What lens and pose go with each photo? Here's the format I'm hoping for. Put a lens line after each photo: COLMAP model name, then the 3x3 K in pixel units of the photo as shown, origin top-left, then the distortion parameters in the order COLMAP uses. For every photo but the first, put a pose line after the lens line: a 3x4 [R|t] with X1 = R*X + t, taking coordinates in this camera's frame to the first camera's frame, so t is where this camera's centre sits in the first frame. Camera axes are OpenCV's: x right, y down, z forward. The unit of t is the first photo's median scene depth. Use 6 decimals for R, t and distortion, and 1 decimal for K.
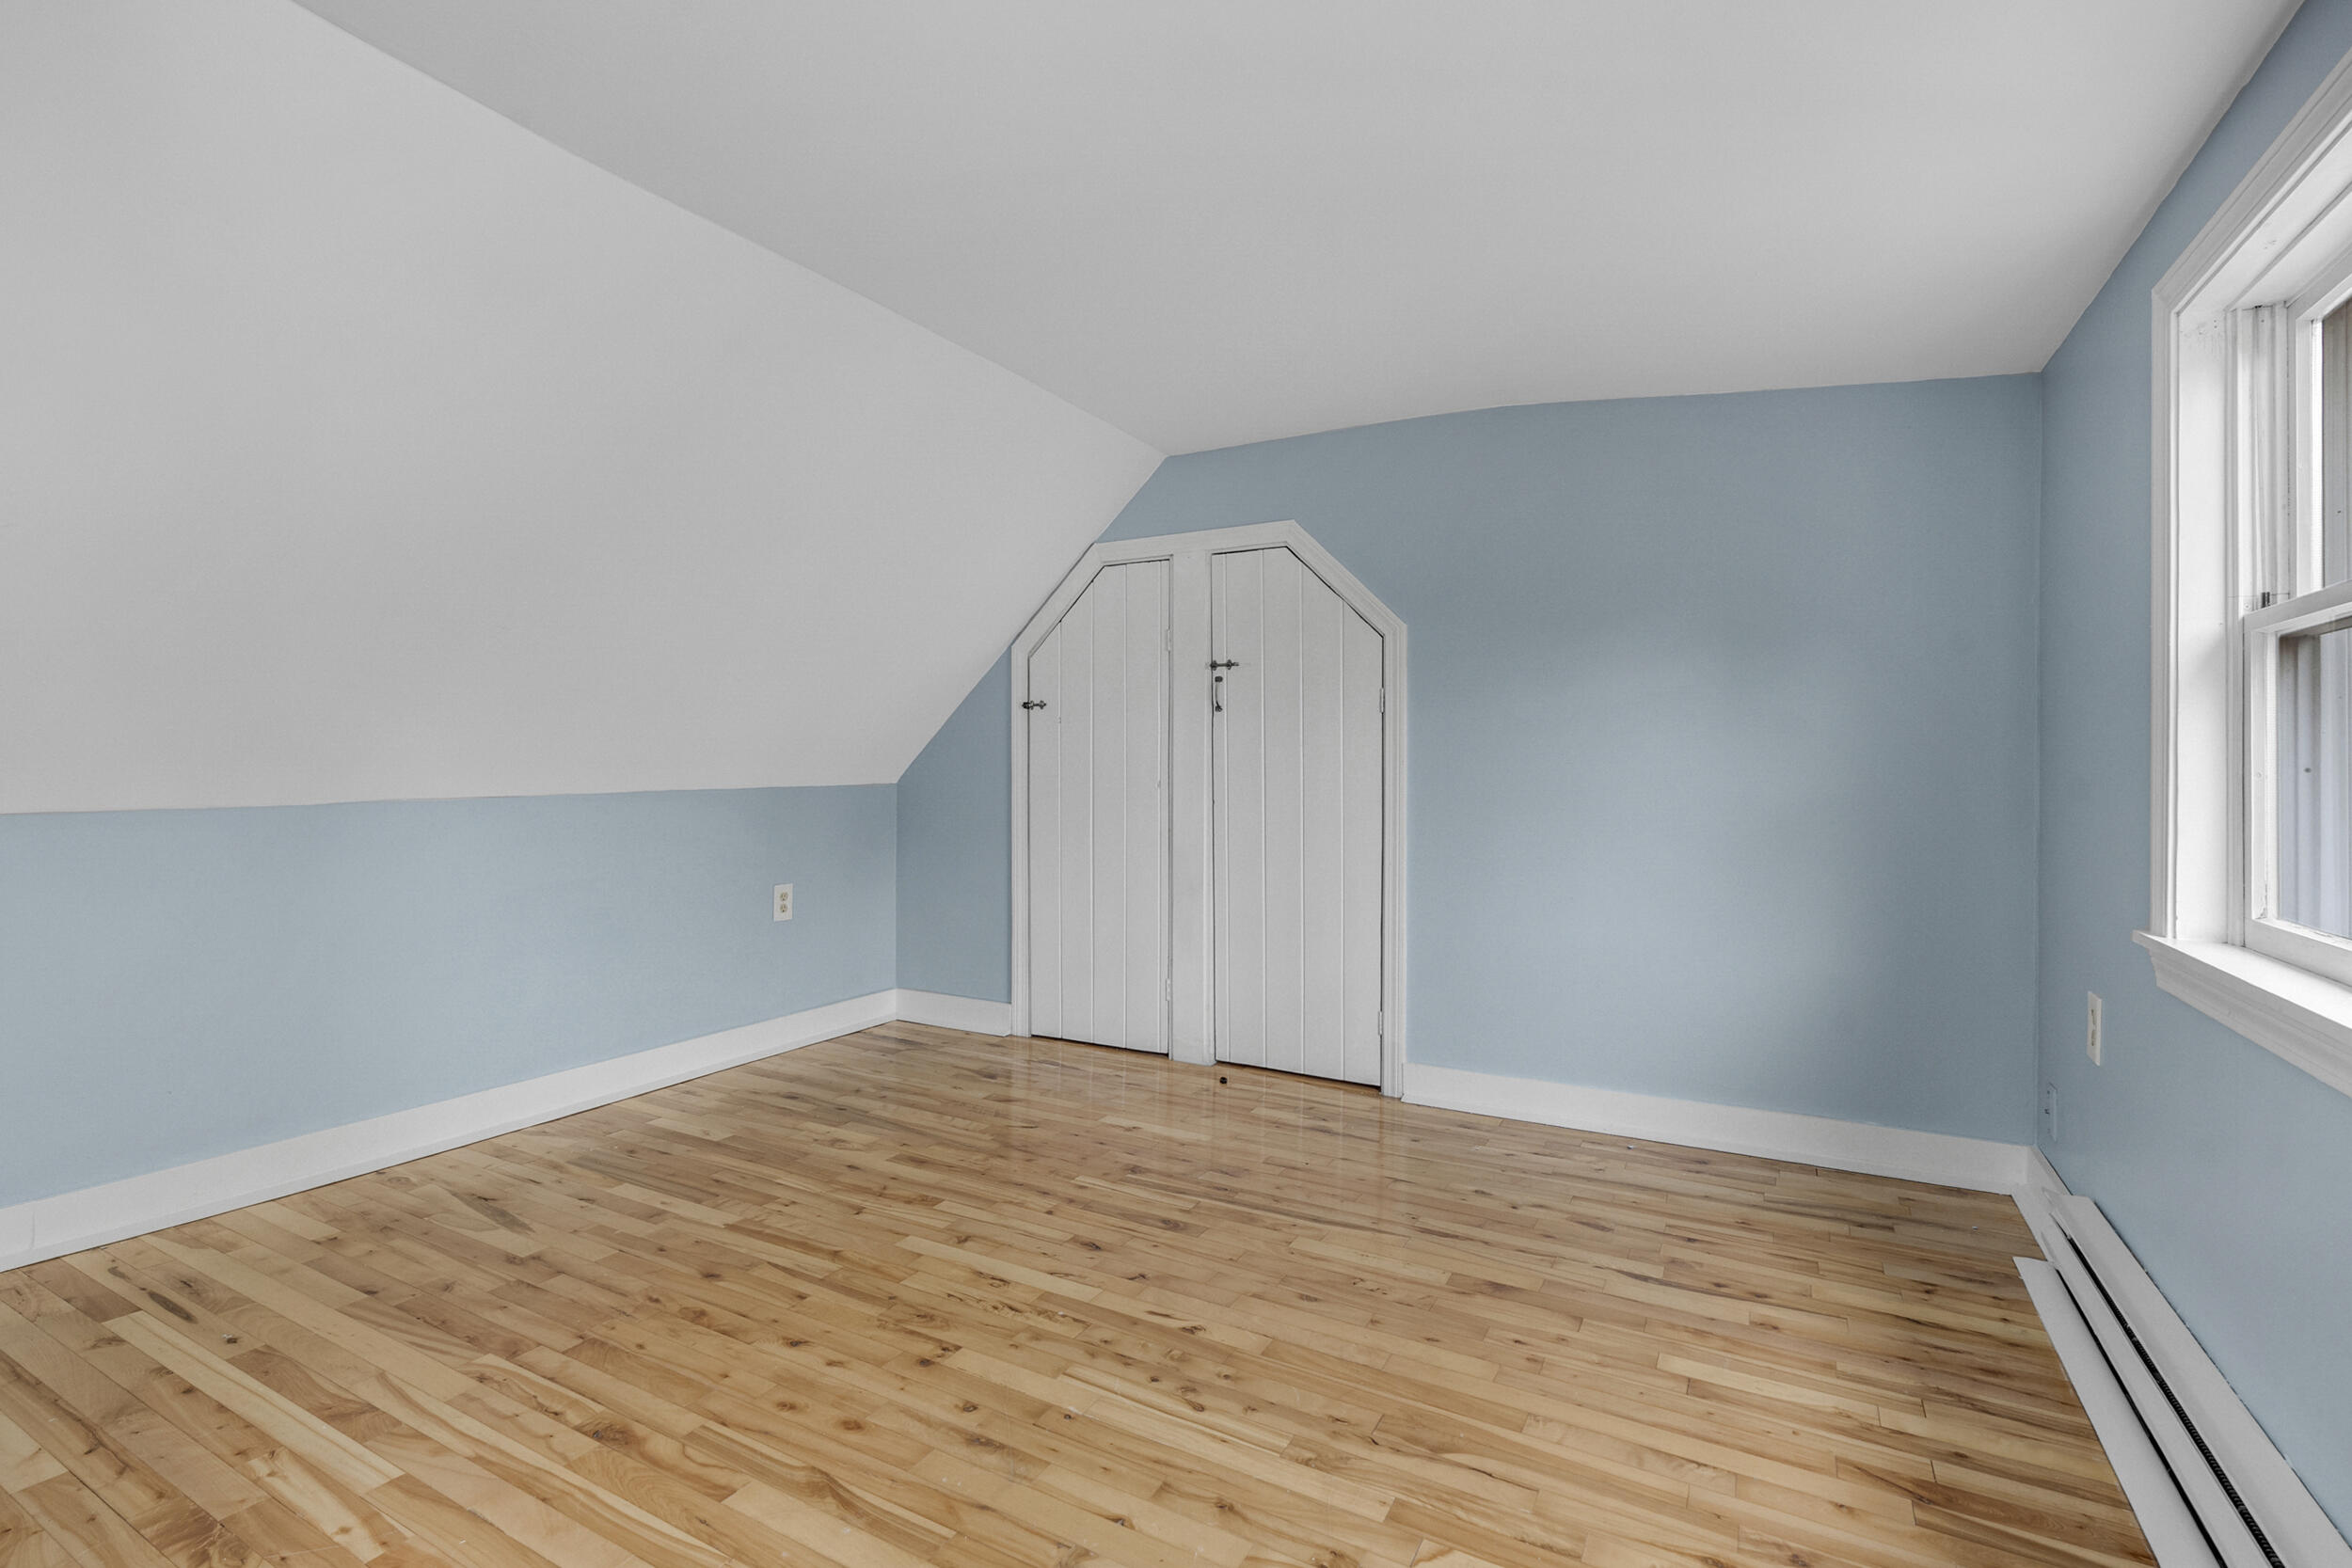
lens RADIAL K [[1062.3, 0, 1178.4], [0, 1062.3, 773.5], [0, 0, 1]] dist [-0.003866, 0.000569]
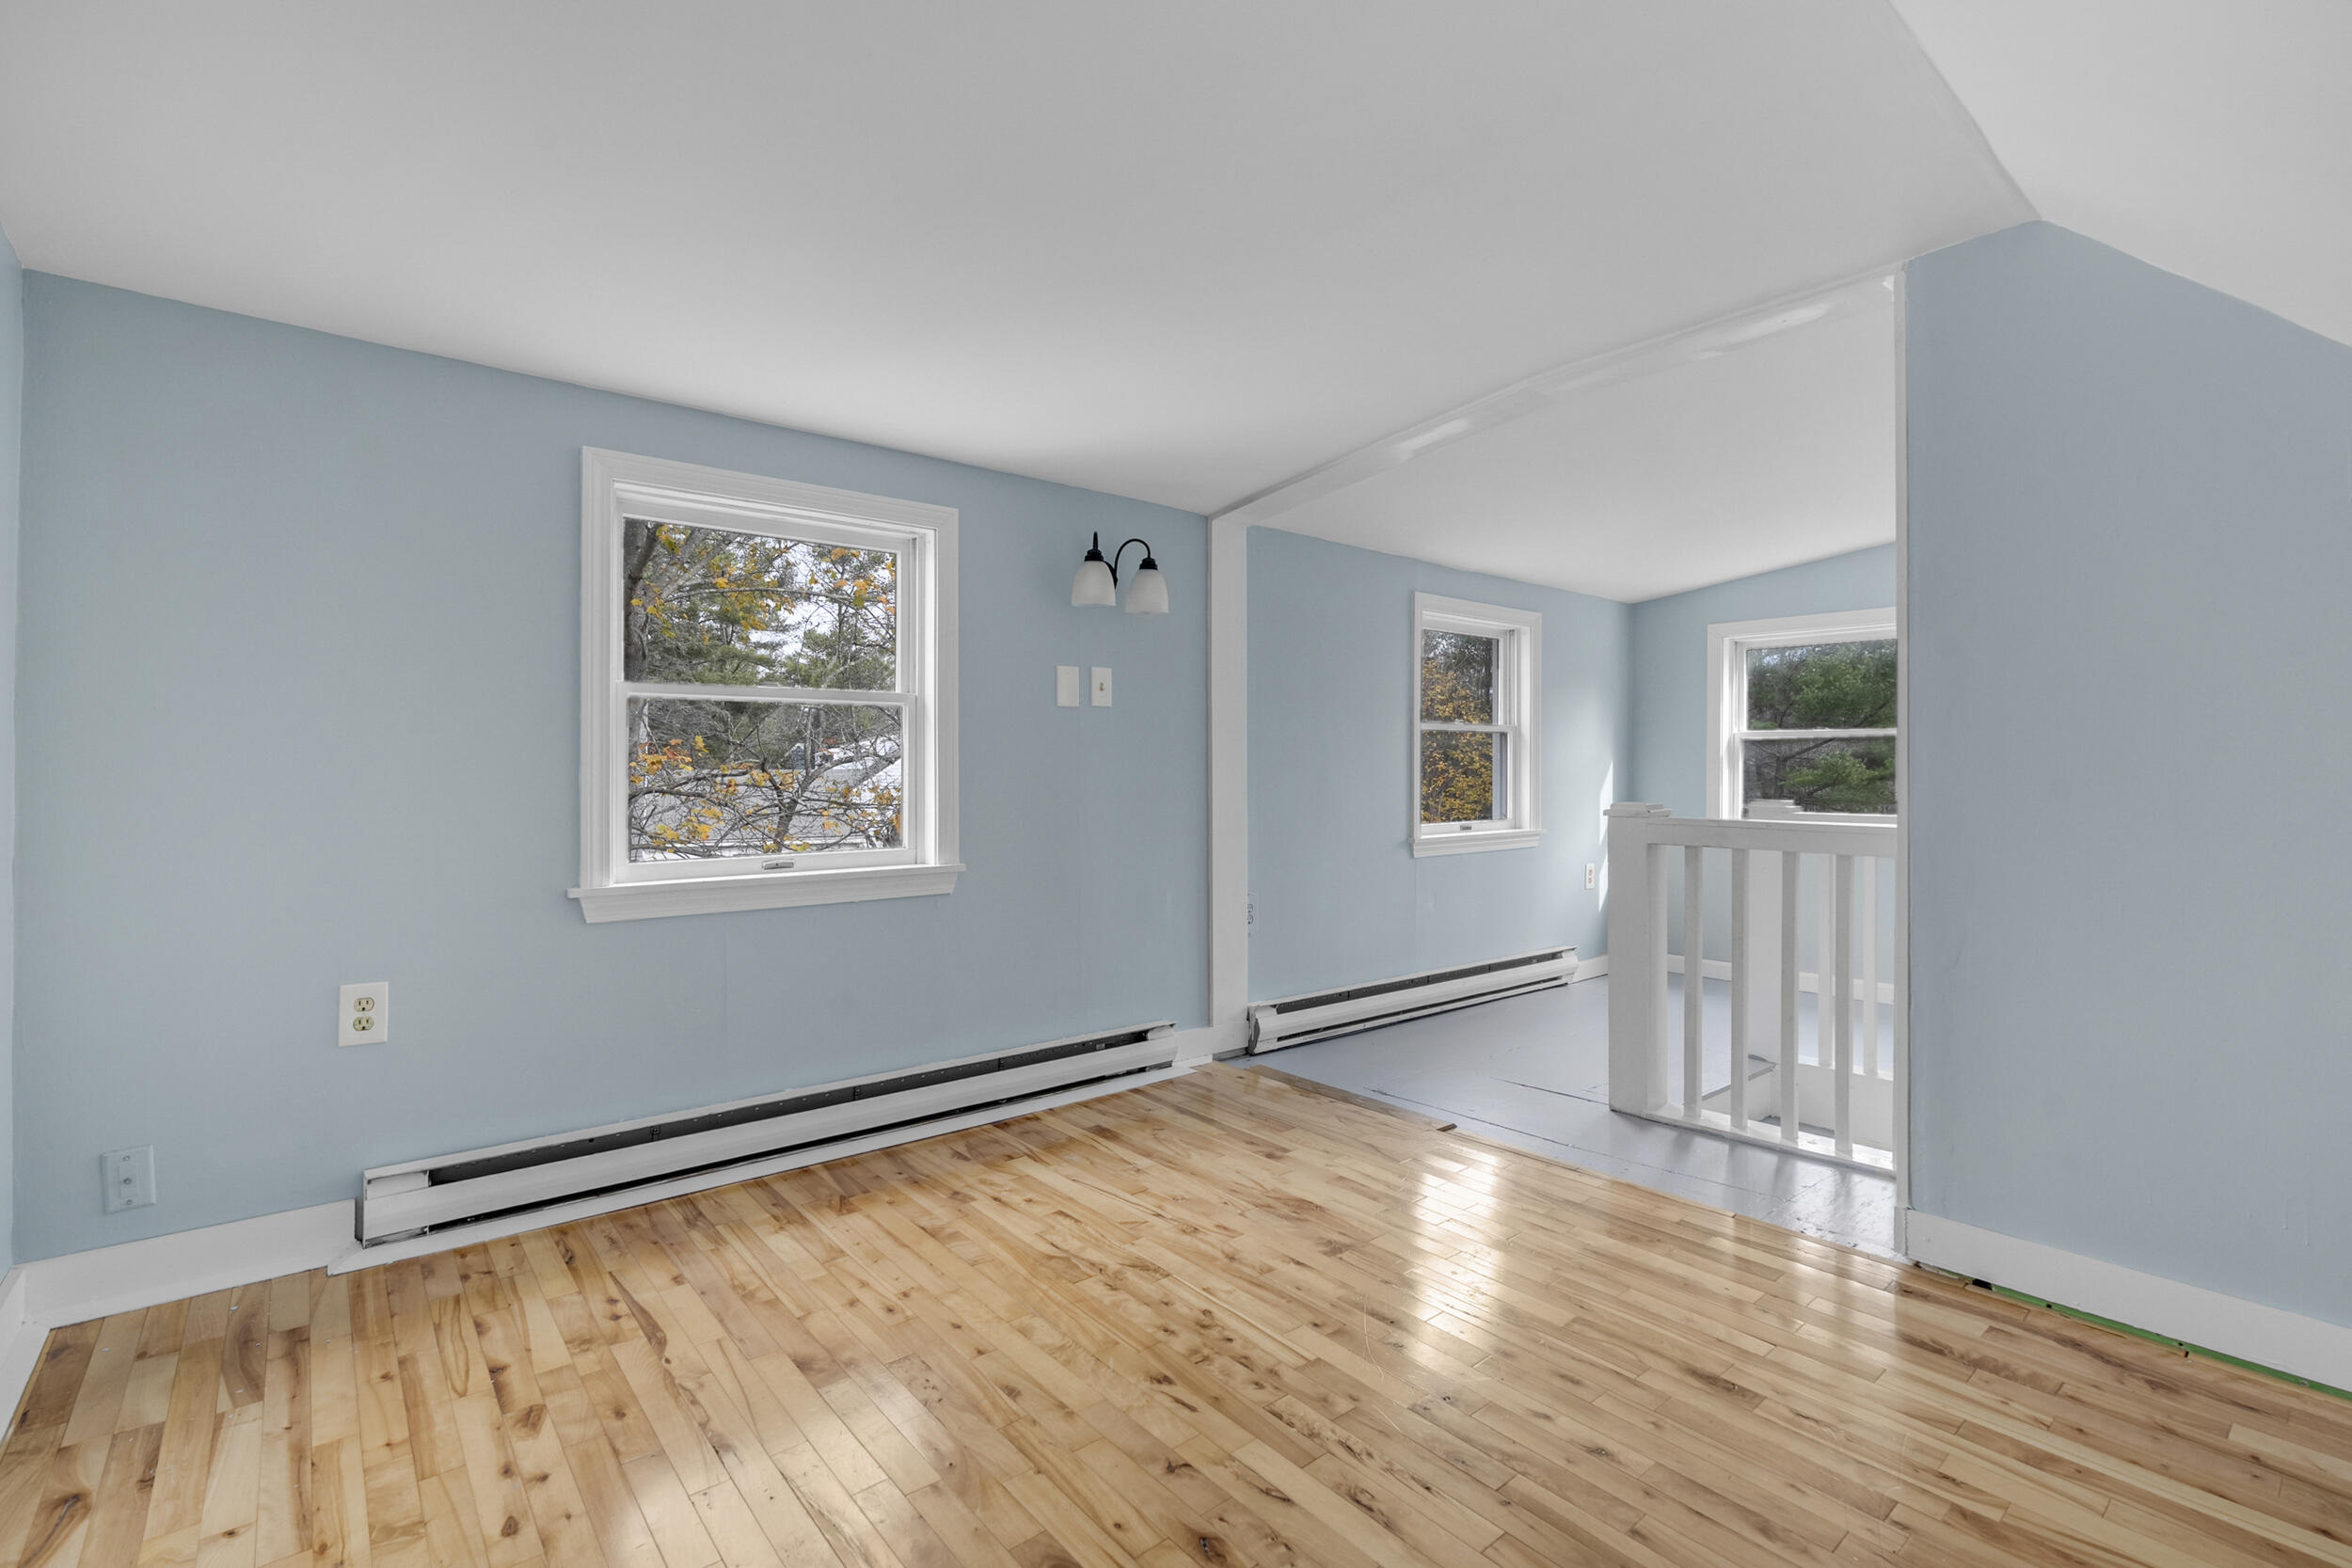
lens RADIAL K [[1062.3, 0, 1177.2], [0, 1062.3, 775.1], [0, 0, 1]] dist [-0.003866, 0.000569]
pose [[-0.930369, -0.008860, 0.366518, -0.356493], [-0.004789, 0.999916, 0.012016, -0.025696], [-0.366594, 0.009425, -0.930333, 1.959883]]
